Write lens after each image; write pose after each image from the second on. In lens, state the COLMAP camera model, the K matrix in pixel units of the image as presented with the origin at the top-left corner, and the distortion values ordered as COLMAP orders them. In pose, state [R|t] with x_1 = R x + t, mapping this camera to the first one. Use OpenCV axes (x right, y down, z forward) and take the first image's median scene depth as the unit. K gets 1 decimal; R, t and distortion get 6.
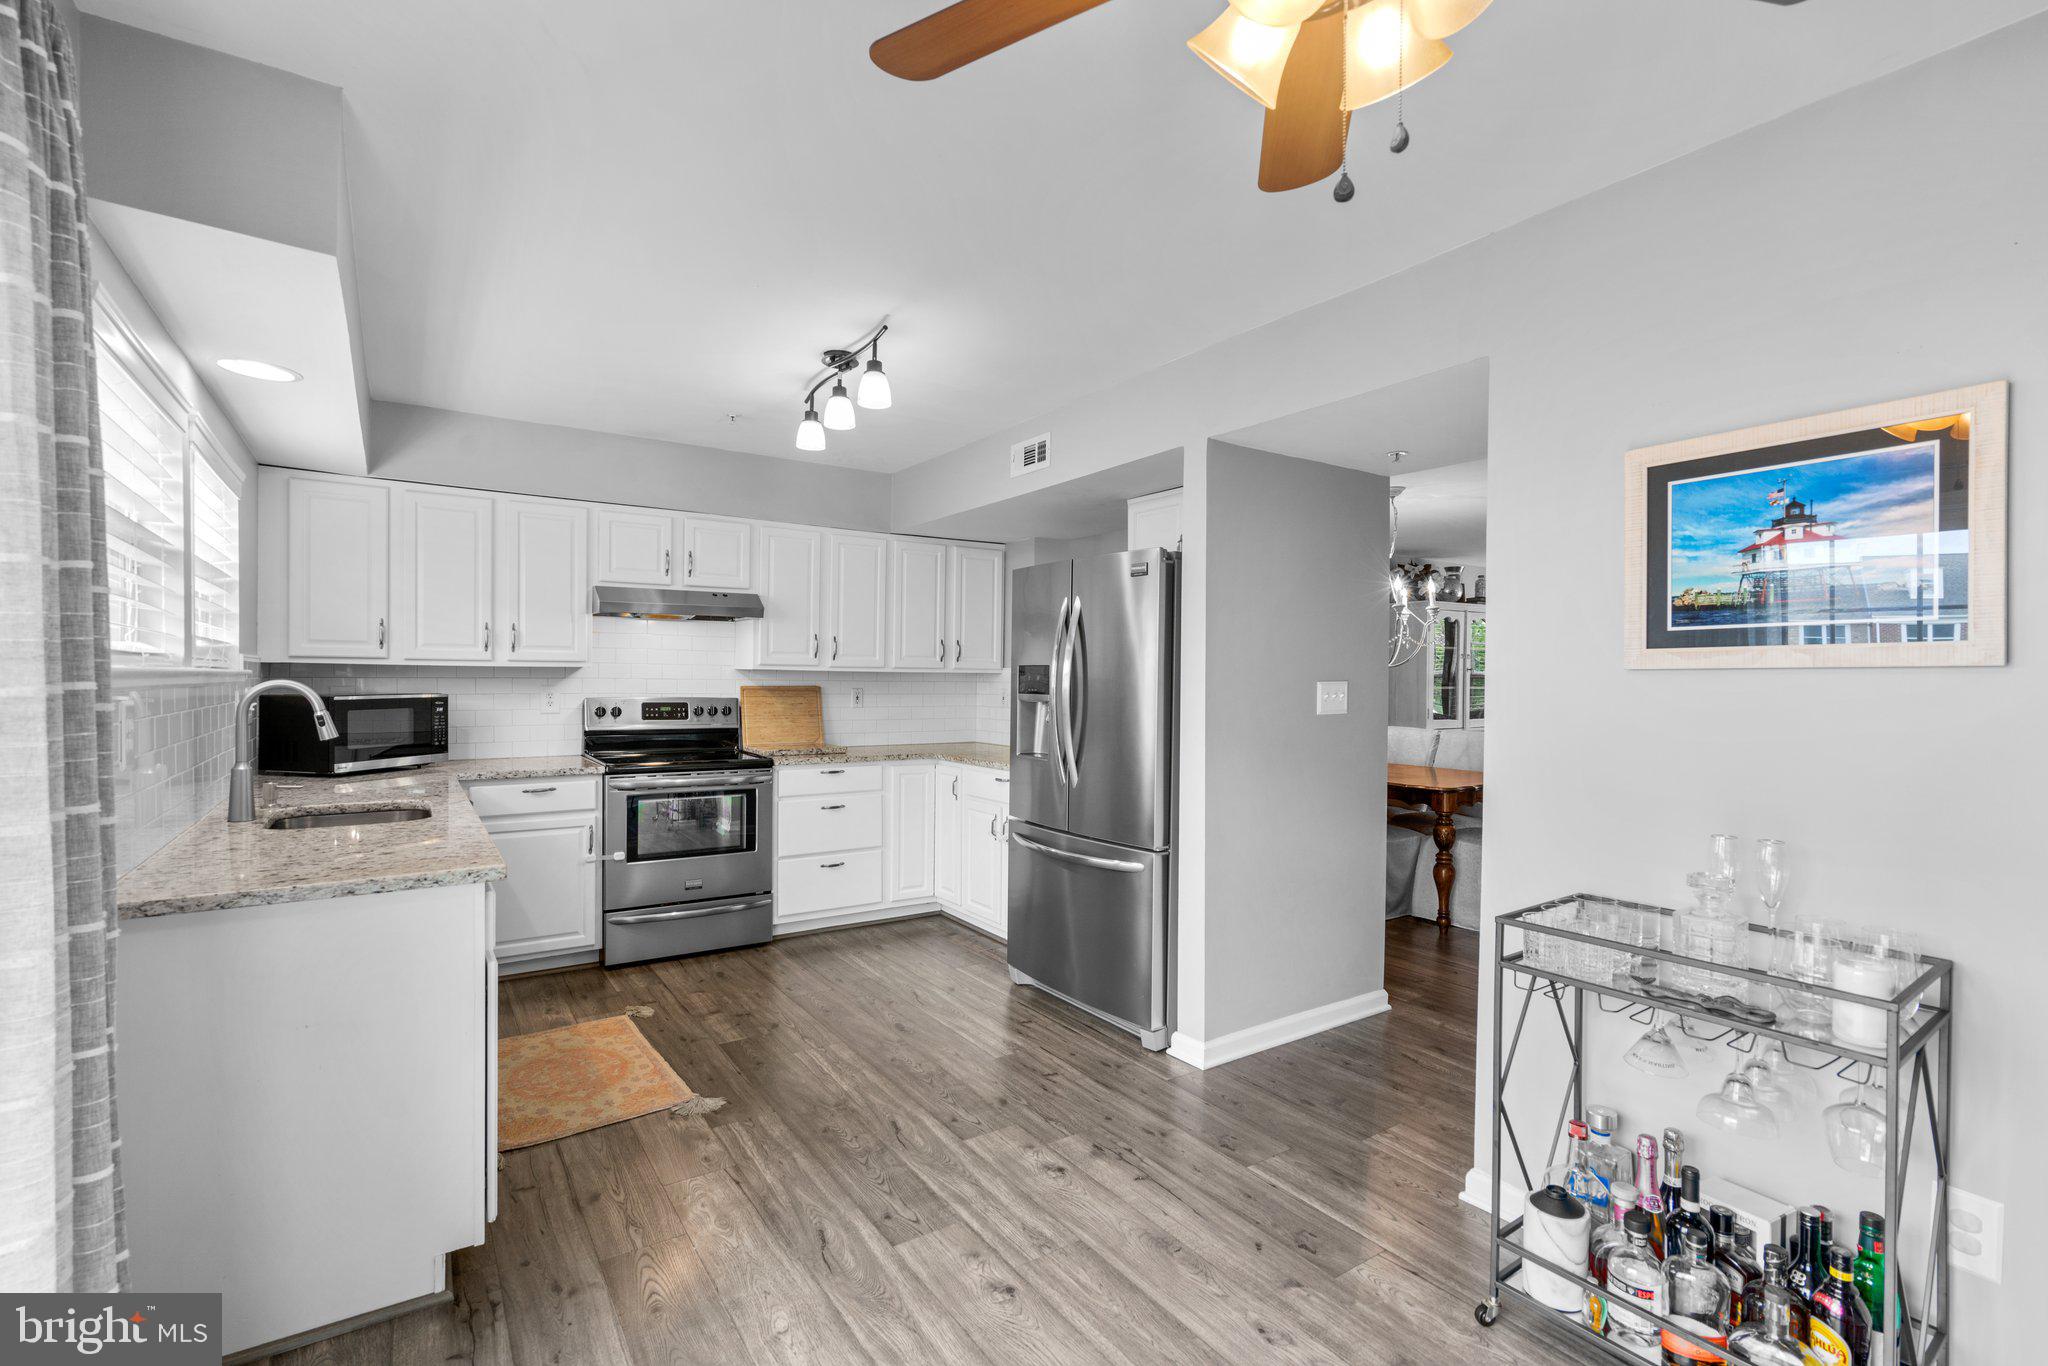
lens RADIAL K [[925.3, 0, 1023.3], [0, 925.3, 676.9], [0, 0, 1]] dist [-0.009433, 0.000744]
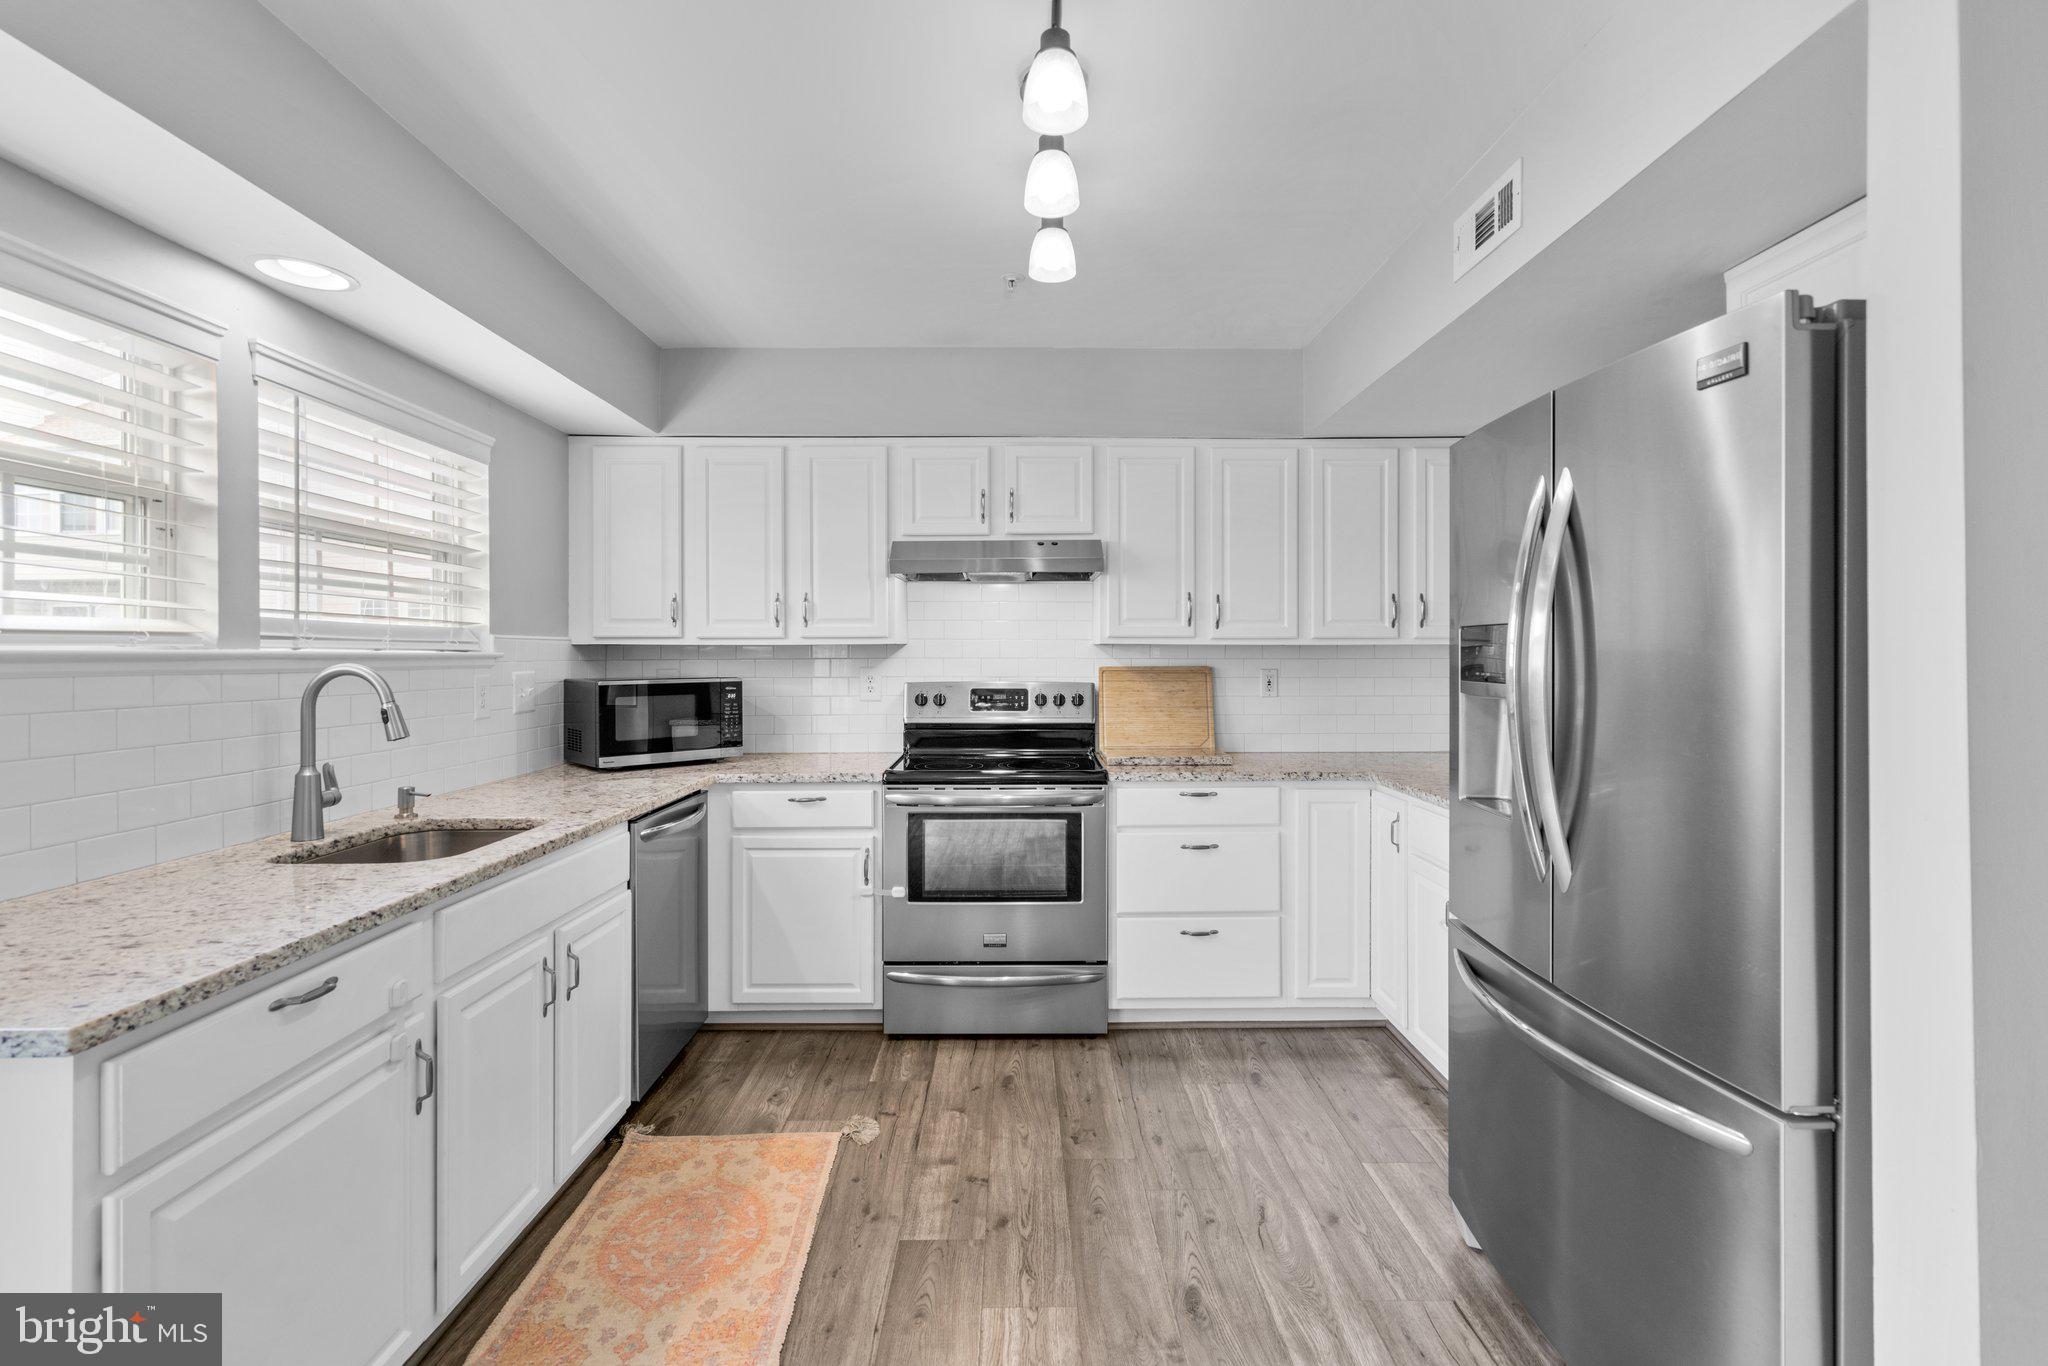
lens RADIAL K [[934.2, 0, 1022.8], [0, 934.2, 655.4], [0, 0, 1]] dist [-0.014752, 0.000545]
pose [[0.833498, -0.010172, -0.552428, 0.069943], [0.010555, 0.999941, -0.002486, 0.002287], [0.552421, -0.003759, 0.833557, 0.396180]]
